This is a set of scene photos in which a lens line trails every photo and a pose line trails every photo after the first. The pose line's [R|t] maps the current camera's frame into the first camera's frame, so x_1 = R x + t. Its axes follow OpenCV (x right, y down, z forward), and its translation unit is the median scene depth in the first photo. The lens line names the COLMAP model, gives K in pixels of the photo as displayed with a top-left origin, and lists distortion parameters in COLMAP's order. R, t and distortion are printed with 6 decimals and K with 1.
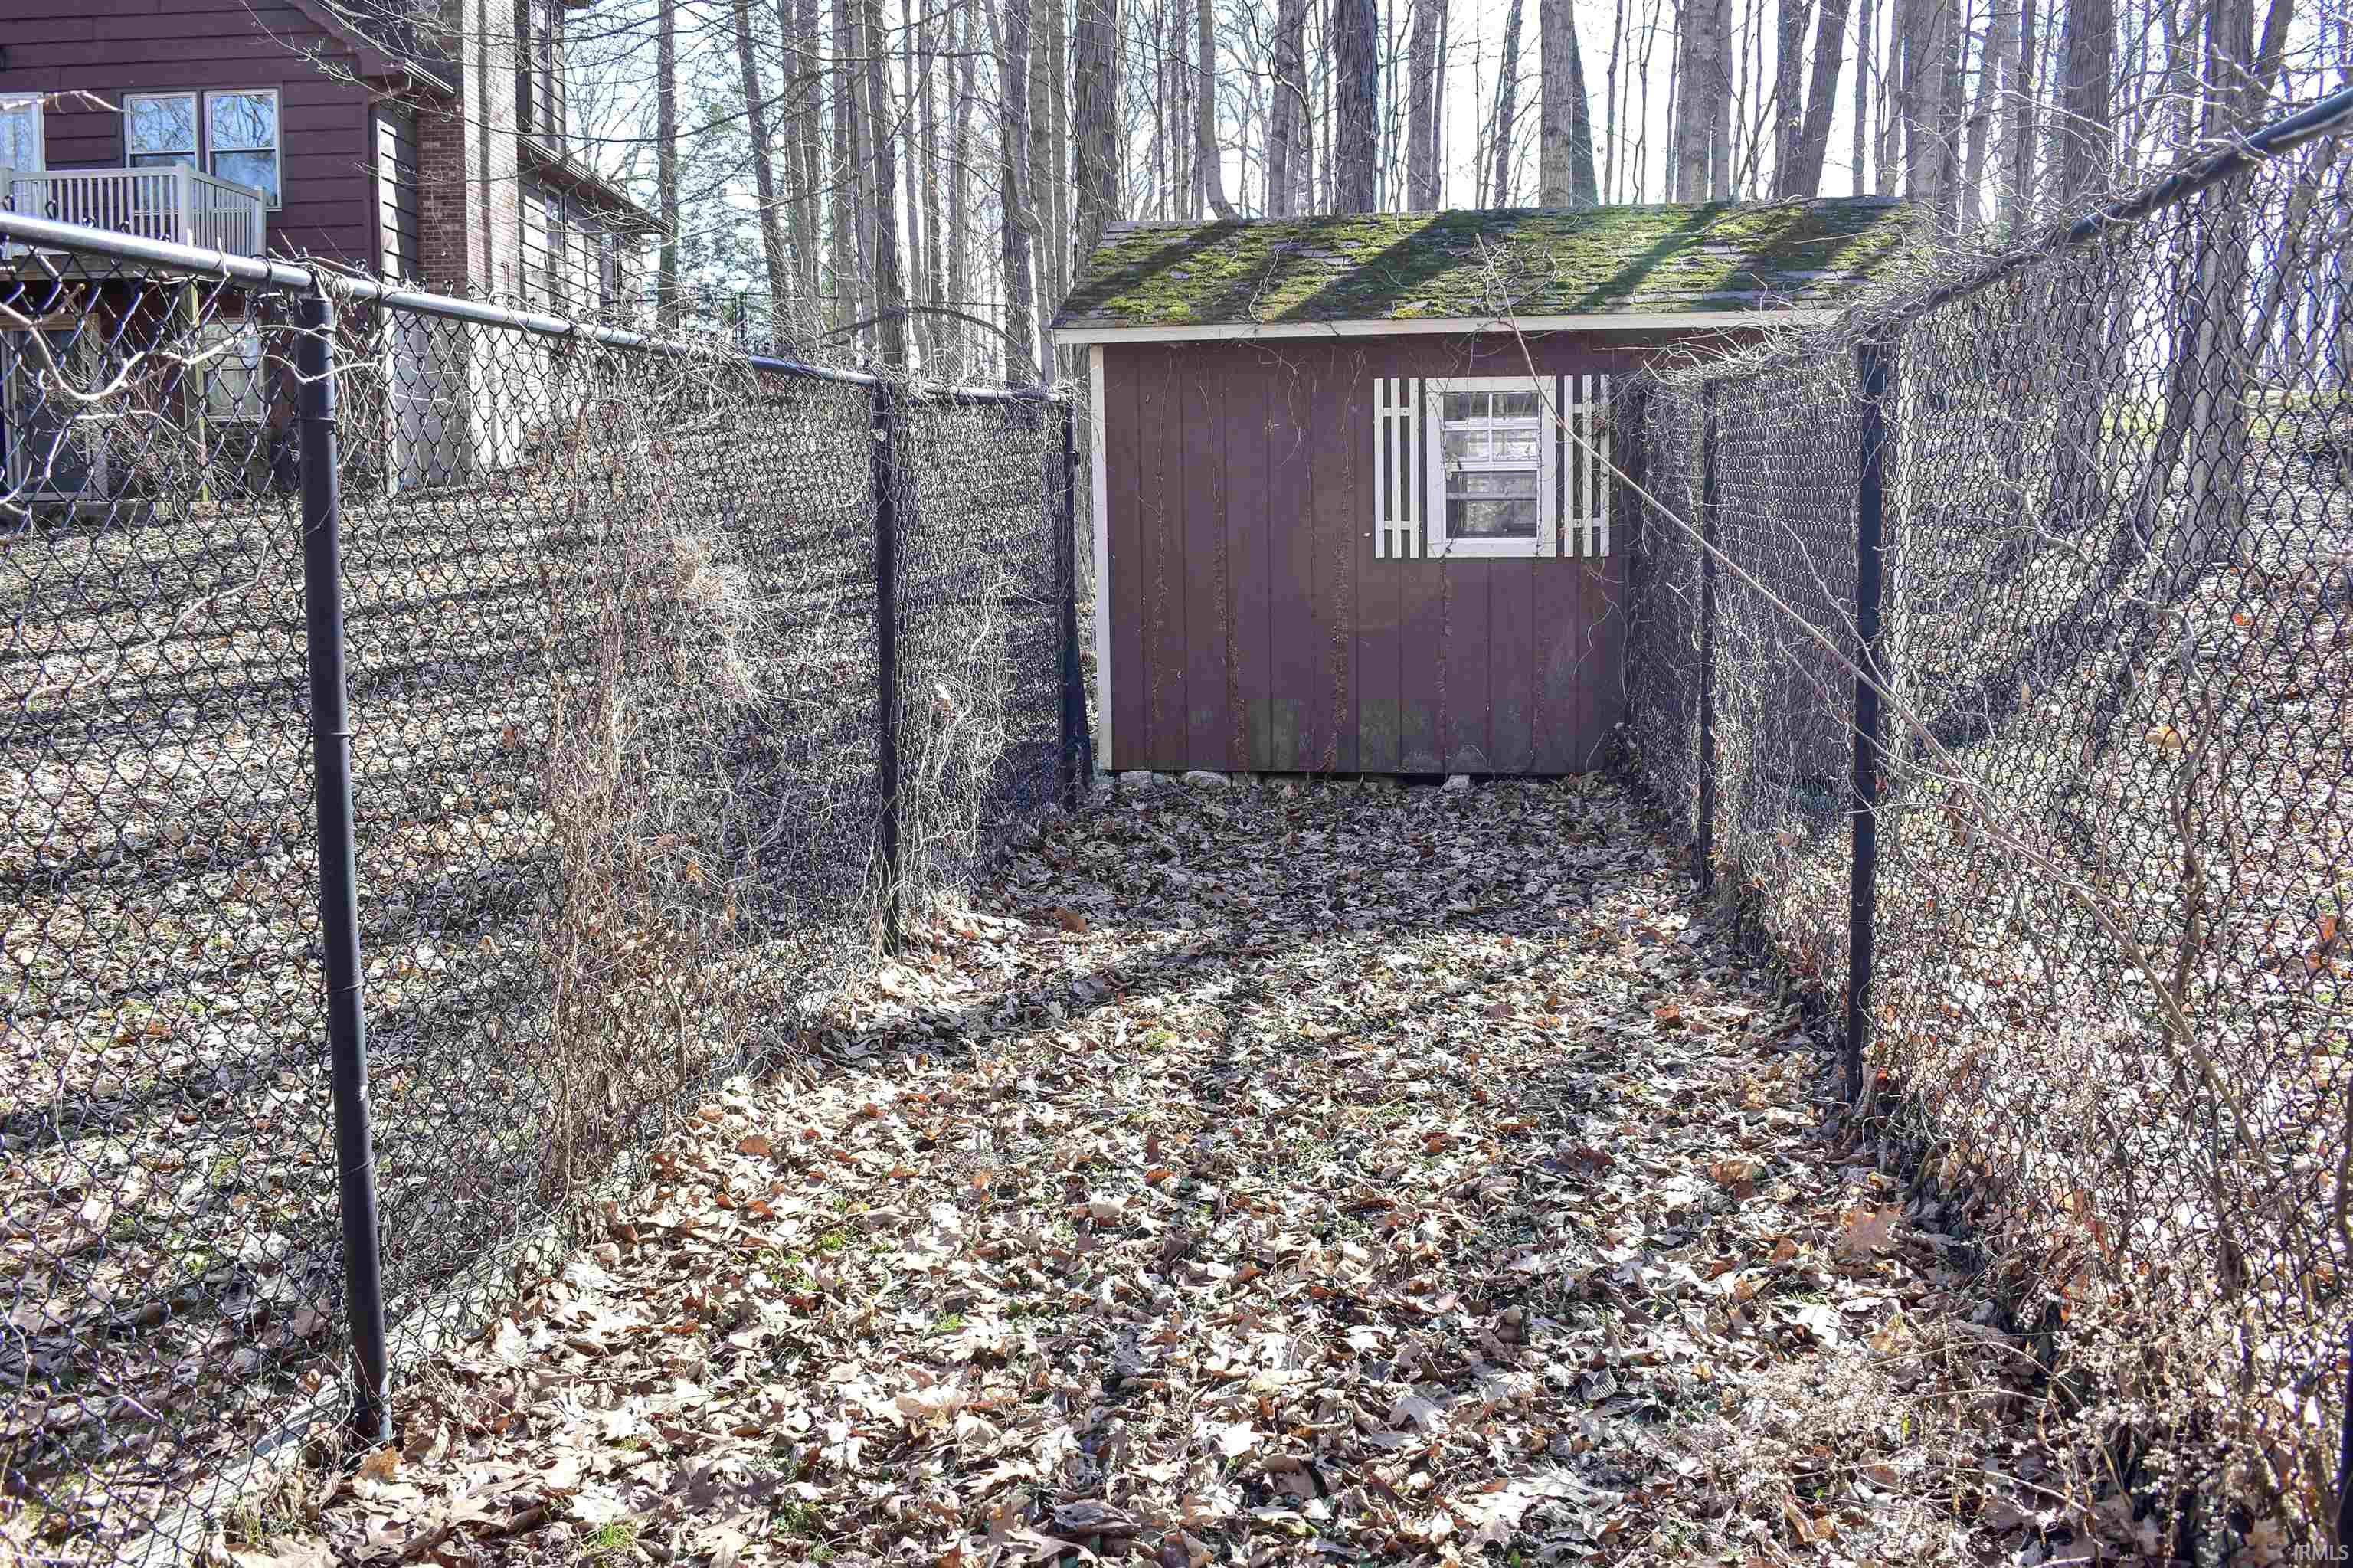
lens RADIAL K [[1854.3, 0, 1176.5], [0, 1854.3, 784.0], [0, 0, 1]] dist [-0.098734, 0.012737]
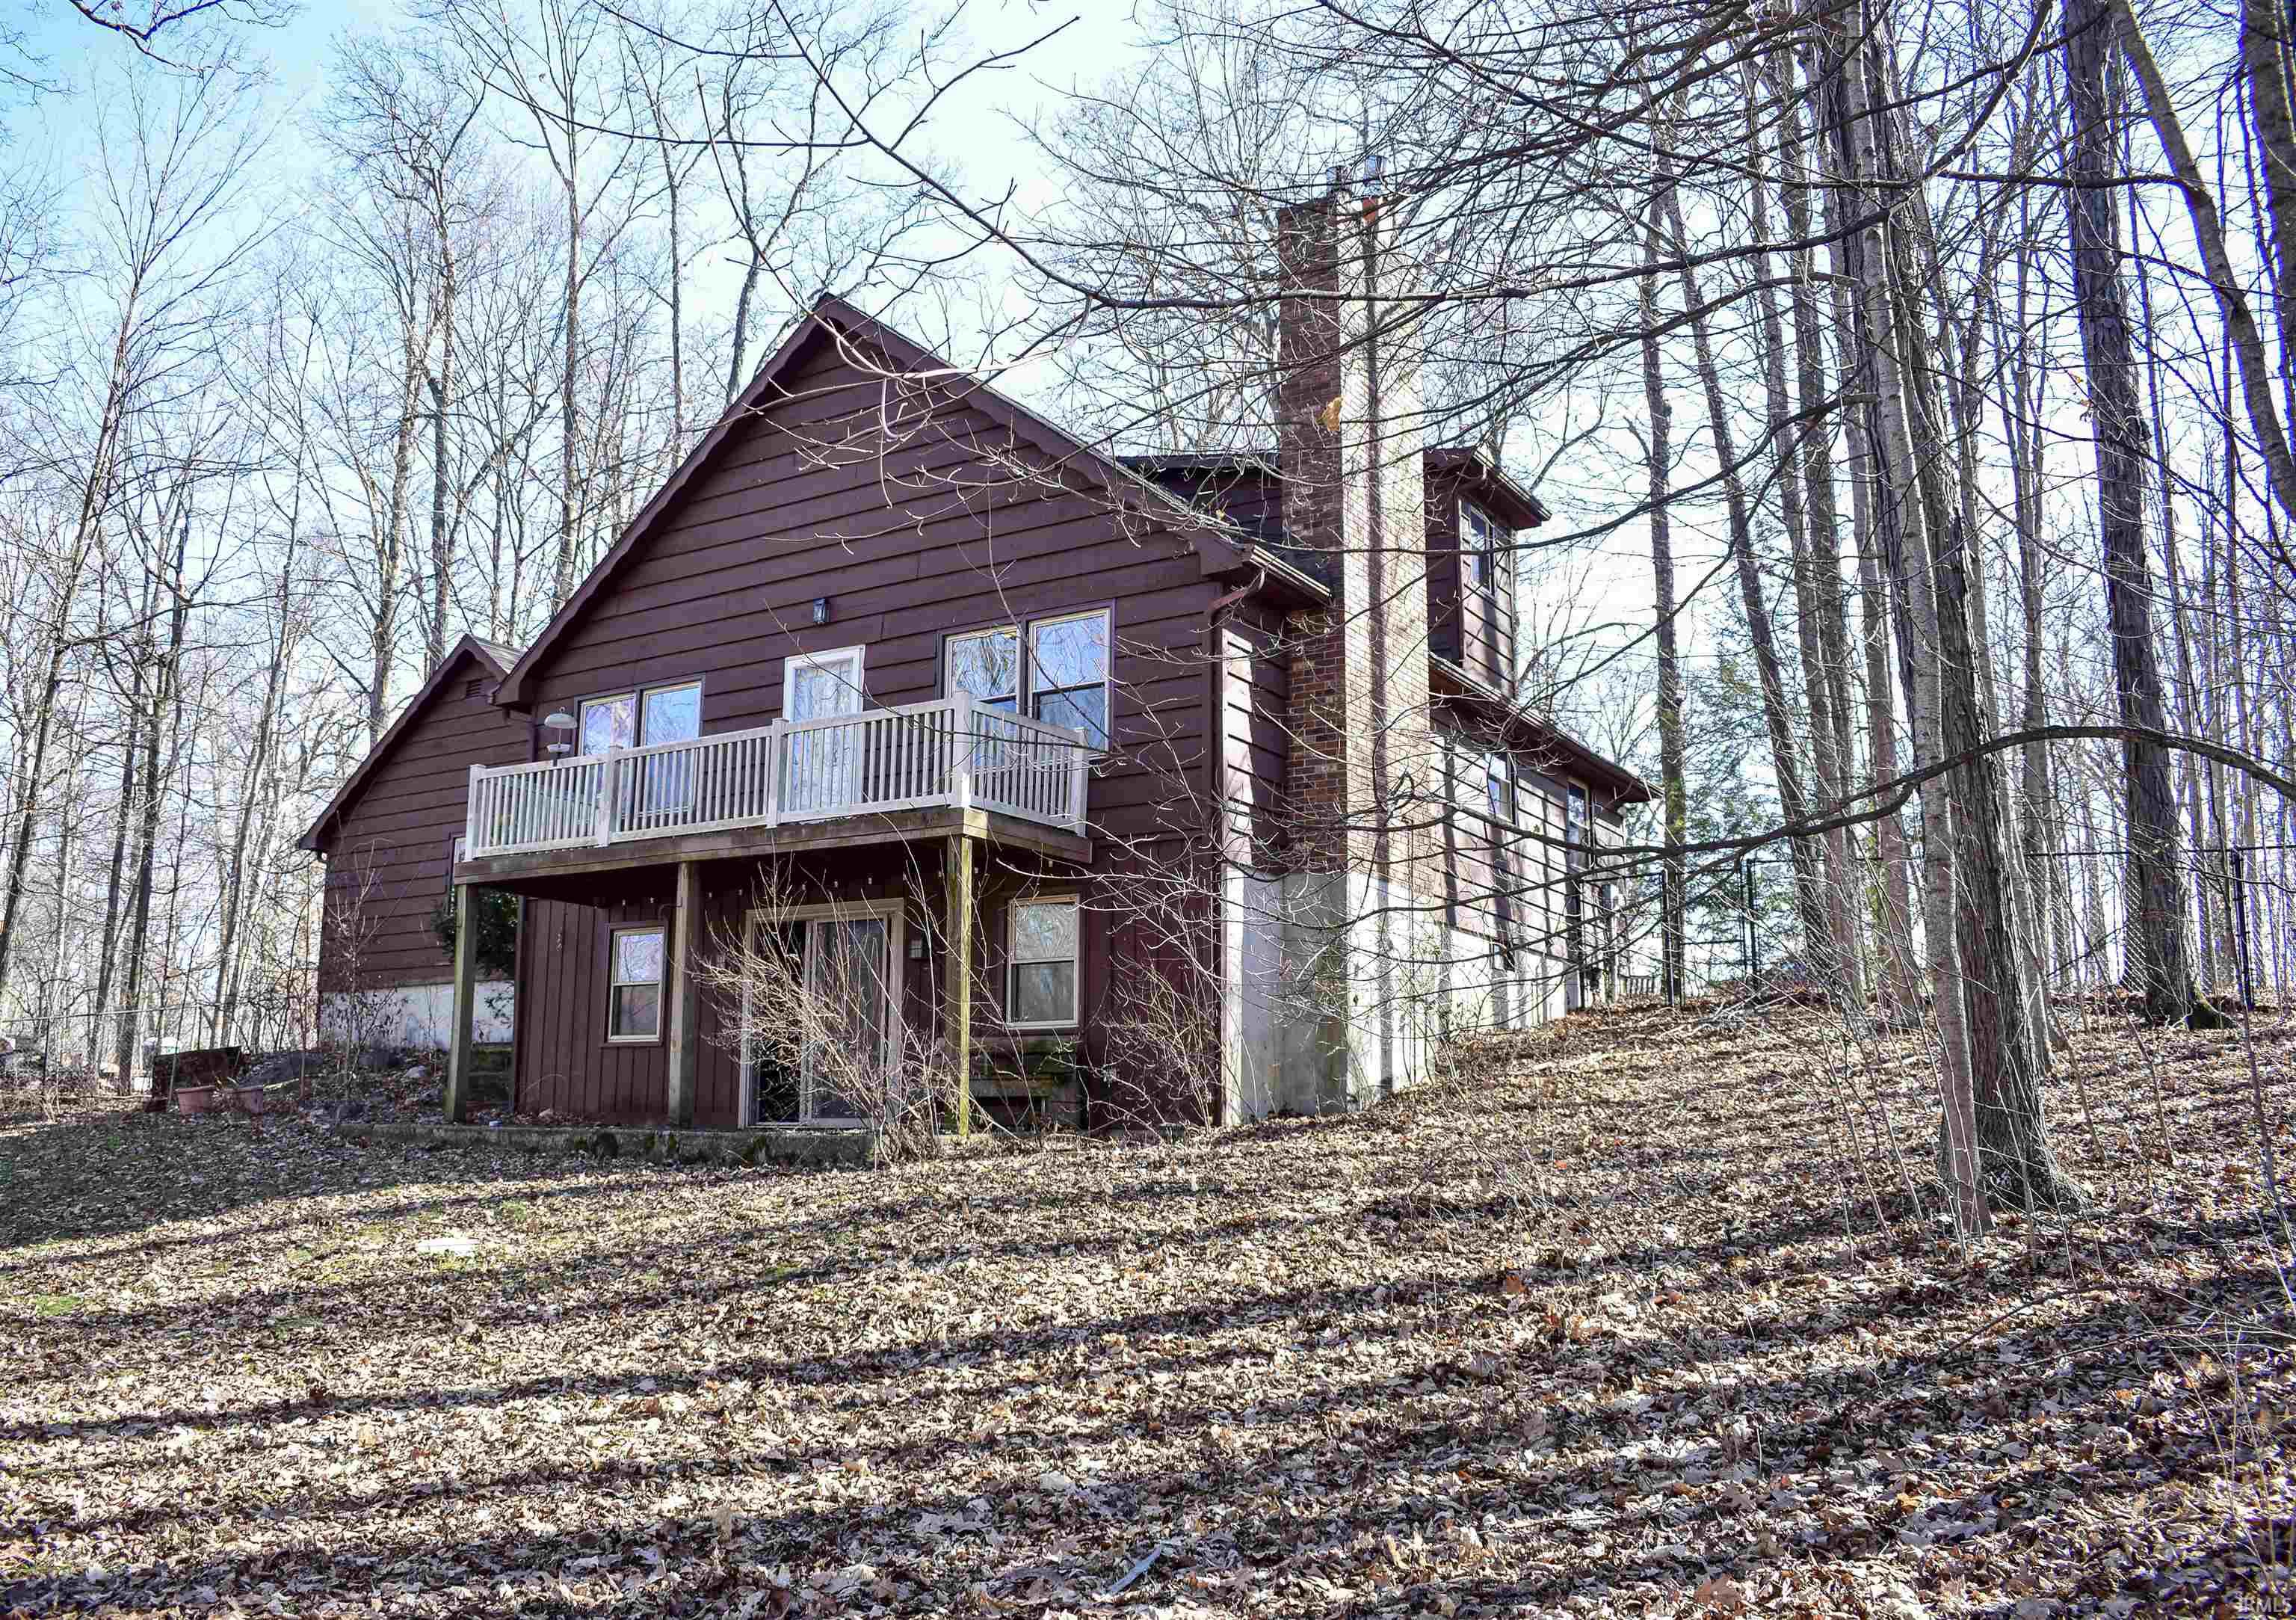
lens RADIAL K [[1857.3, 0, 1148.0], [0, 1857.3, 810.0], [0, 0, 1]] dist [0.002956, -0.000891]
pose [[0.842254, -0.094360, -0.530758, -0.060344], [-0.080537, 0.951487, -0.296963, -0.060013], [0.533030, 0.292864, 0.793794, 0.372120]]
